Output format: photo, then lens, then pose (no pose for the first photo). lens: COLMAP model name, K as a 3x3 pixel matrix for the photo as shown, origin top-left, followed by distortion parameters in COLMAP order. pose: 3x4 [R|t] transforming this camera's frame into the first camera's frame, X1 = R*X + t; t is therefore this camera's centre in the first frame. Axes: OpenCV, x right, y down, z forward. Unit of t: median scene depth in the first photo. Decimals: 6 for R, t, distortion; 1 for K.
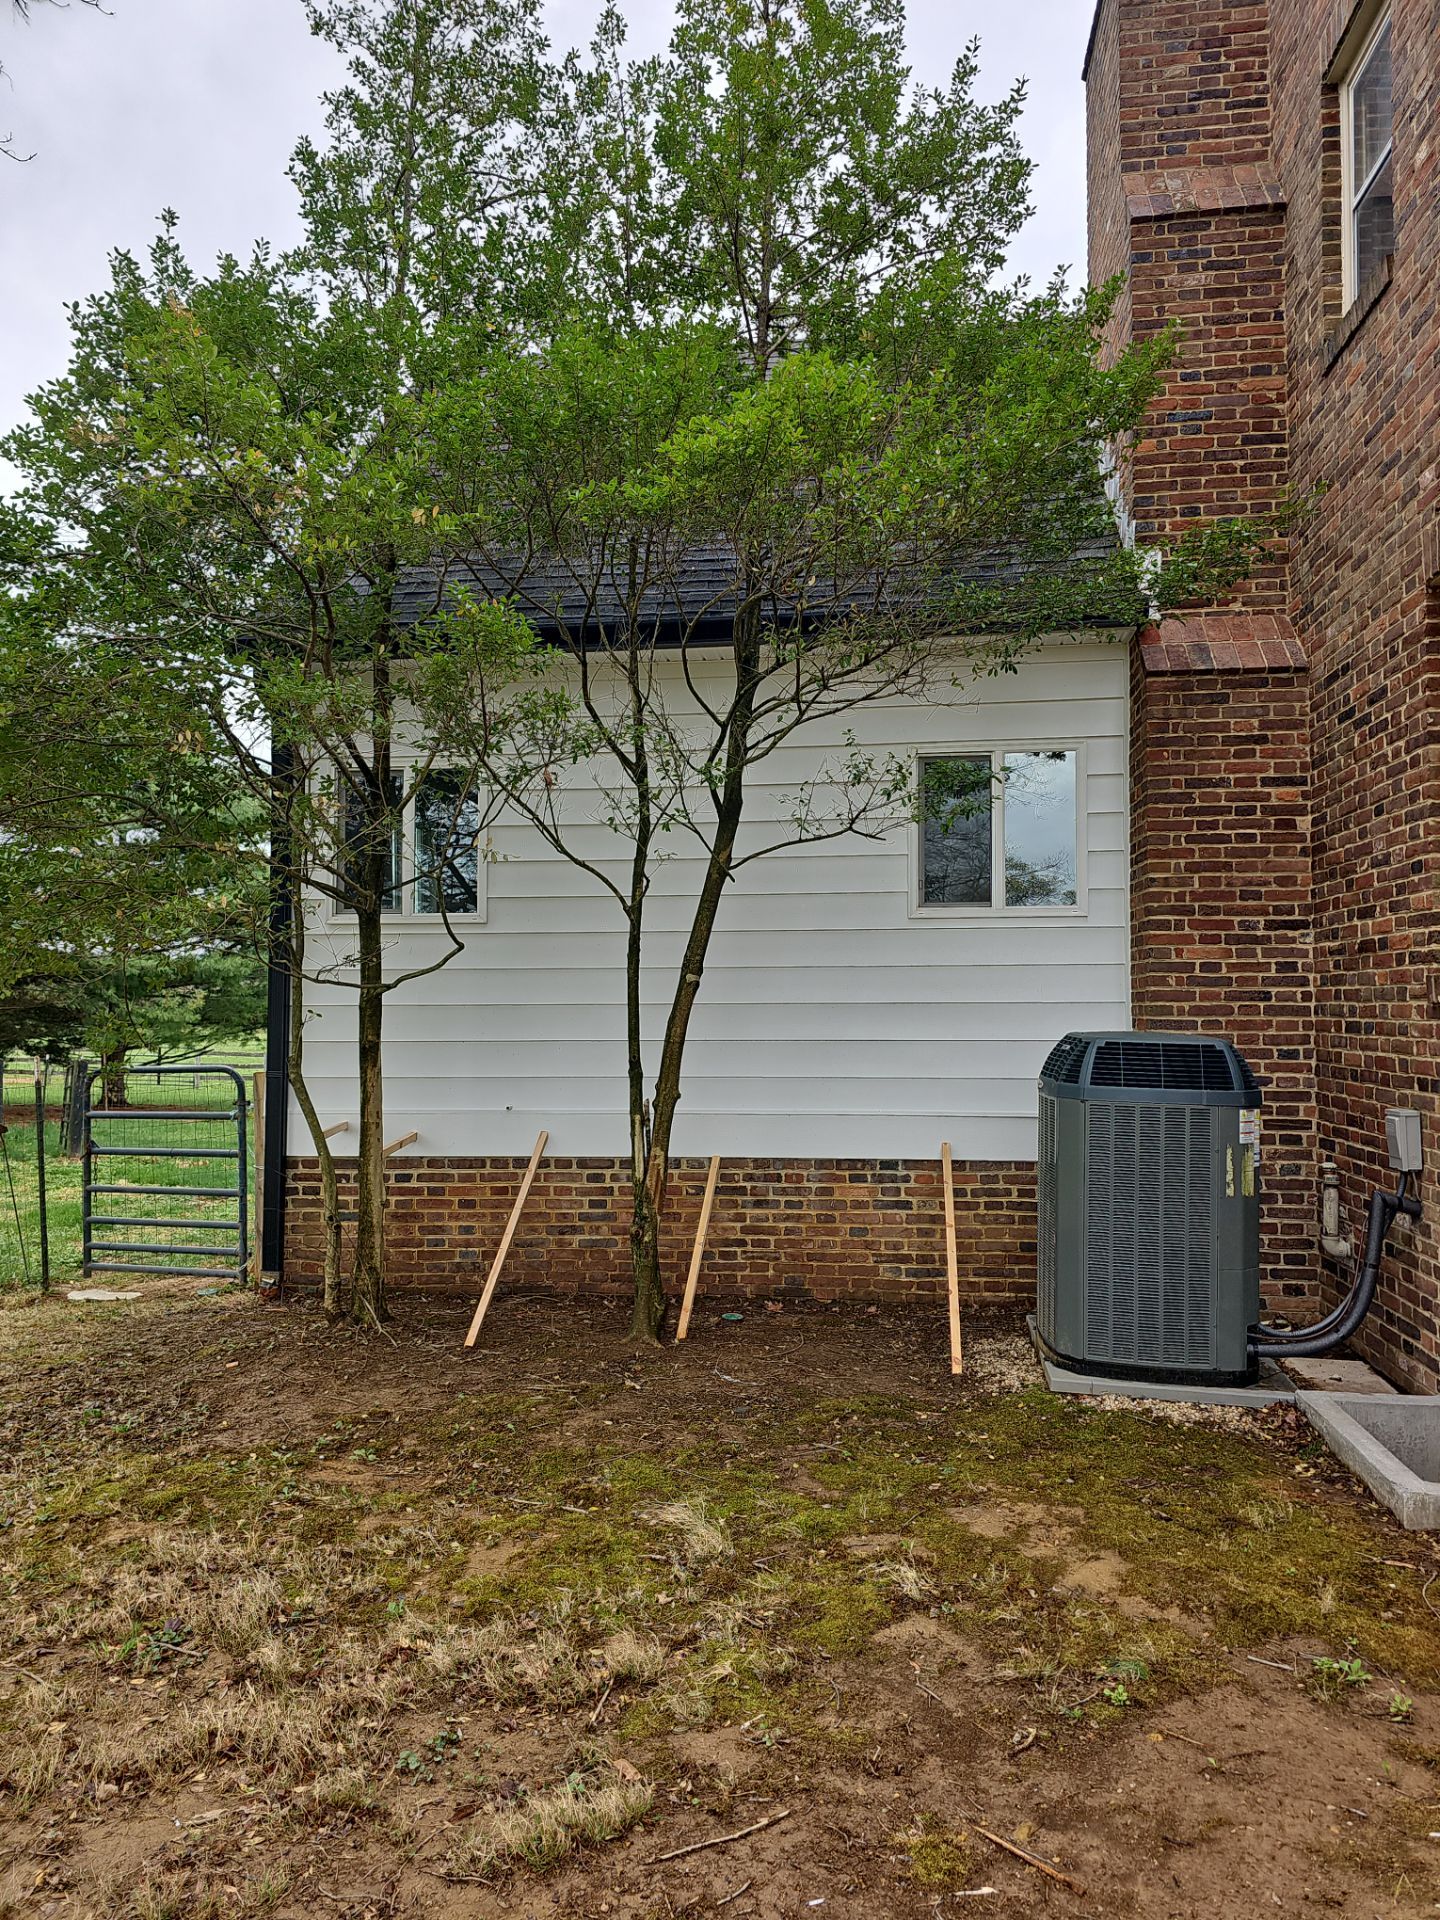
lens RADIAL K [[1262.9, 0, 718.6], [0, 1262.9, 969.0], [0, 0, 1]] dist [0.055571, -0.045884]
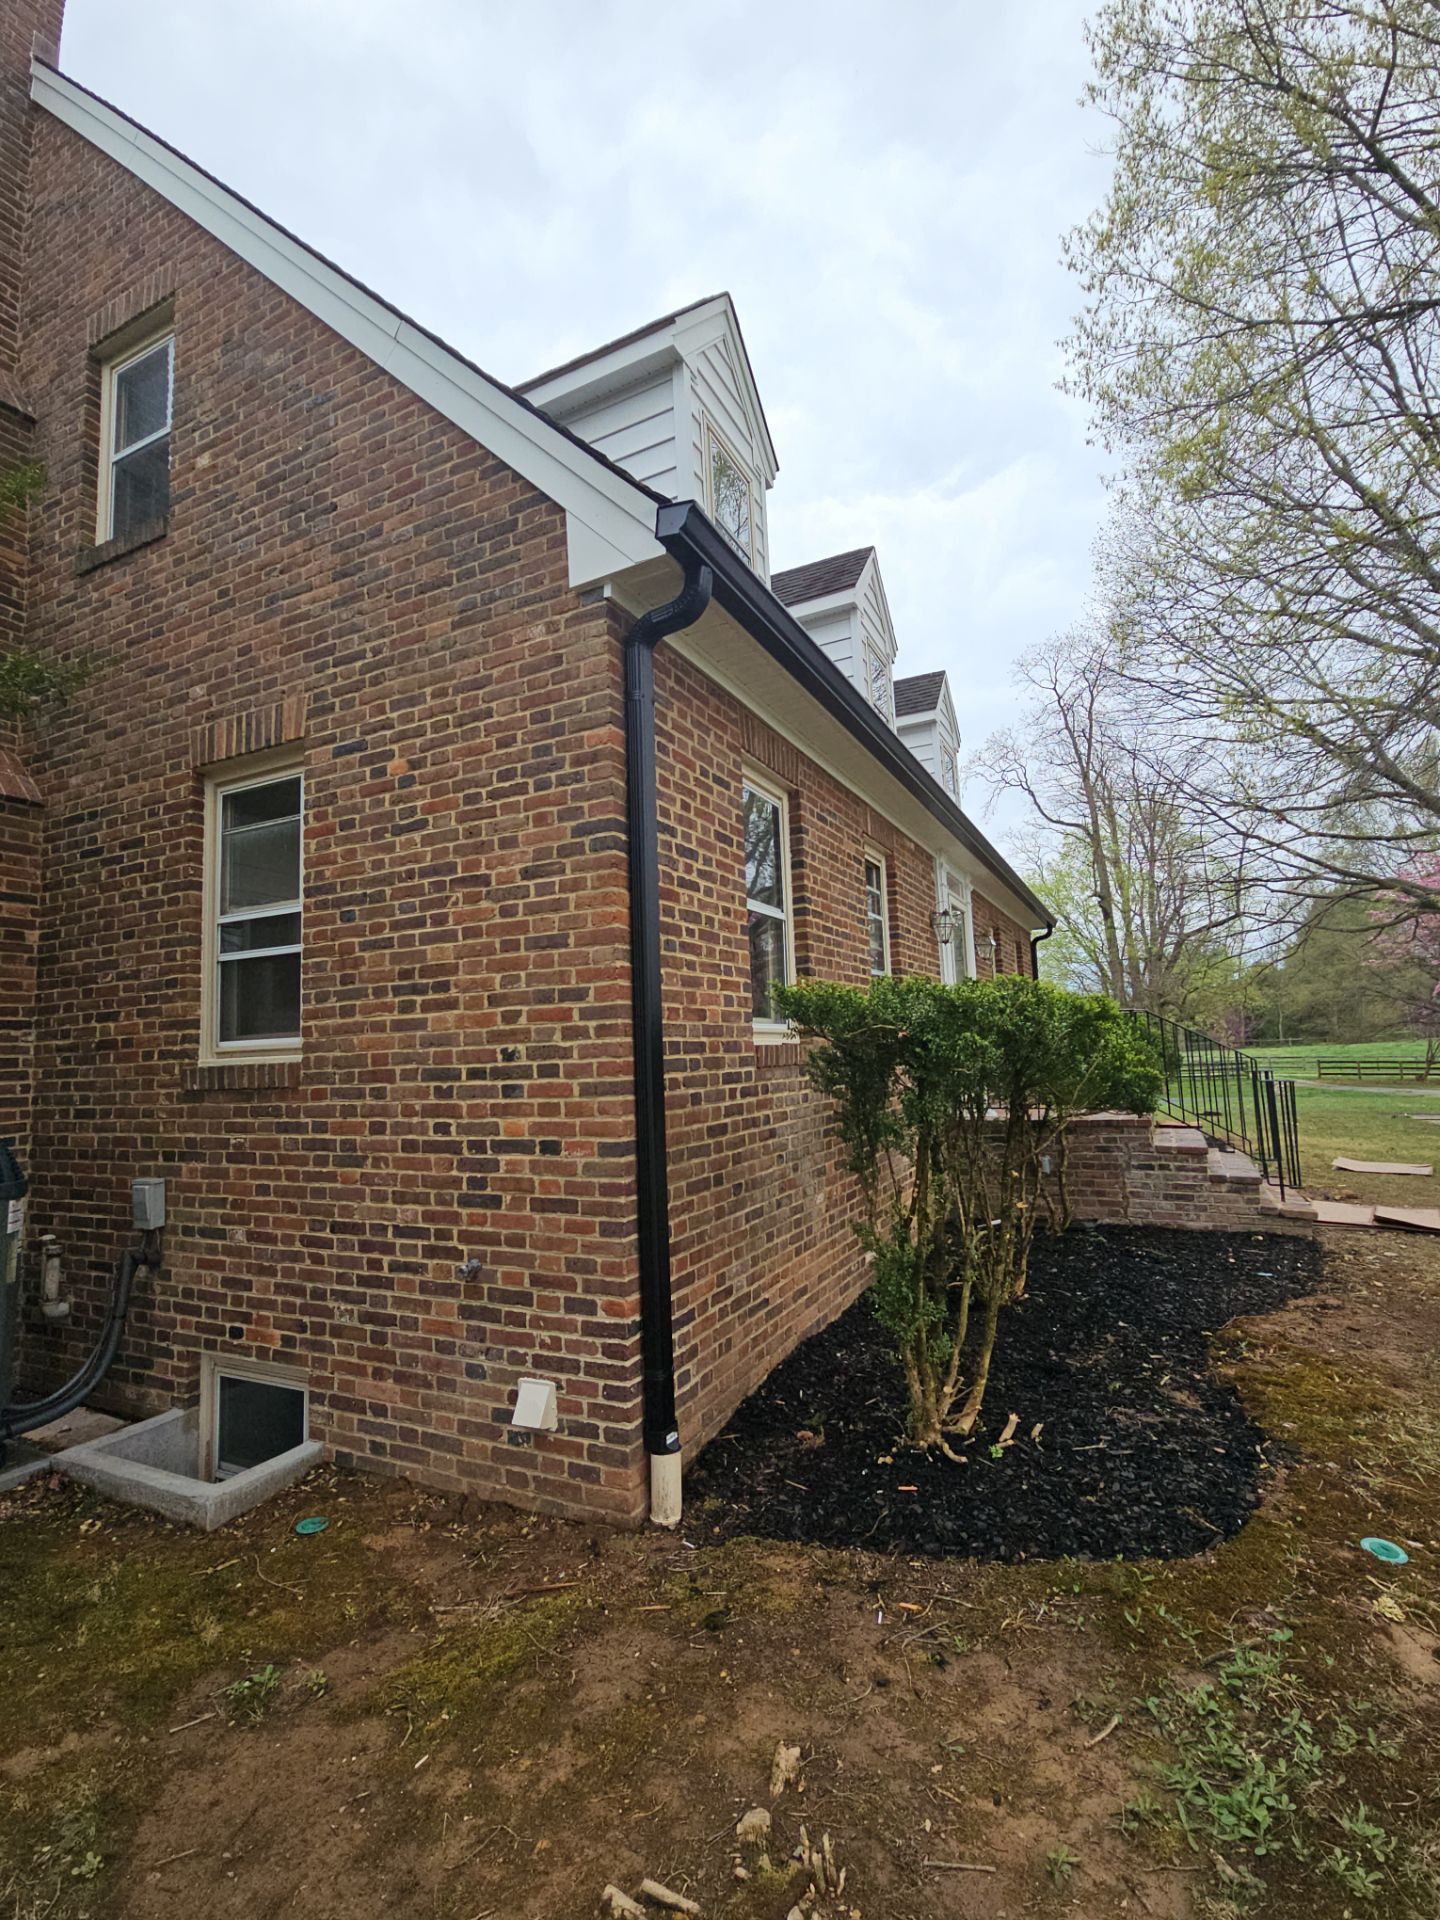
lens RADIAL K [[900.9, 0, 713.7], [0, 900.9, 958.1], [0, 0, 1]] dist [0.004679, -0.000301]
pose [[0.338972, 0.088255, 0.936648, -0.109200], [0.012175, 0.995095, -0.098169, -0.009040], [-0.940718, 0.044681, 0.336234, 0.178271]]
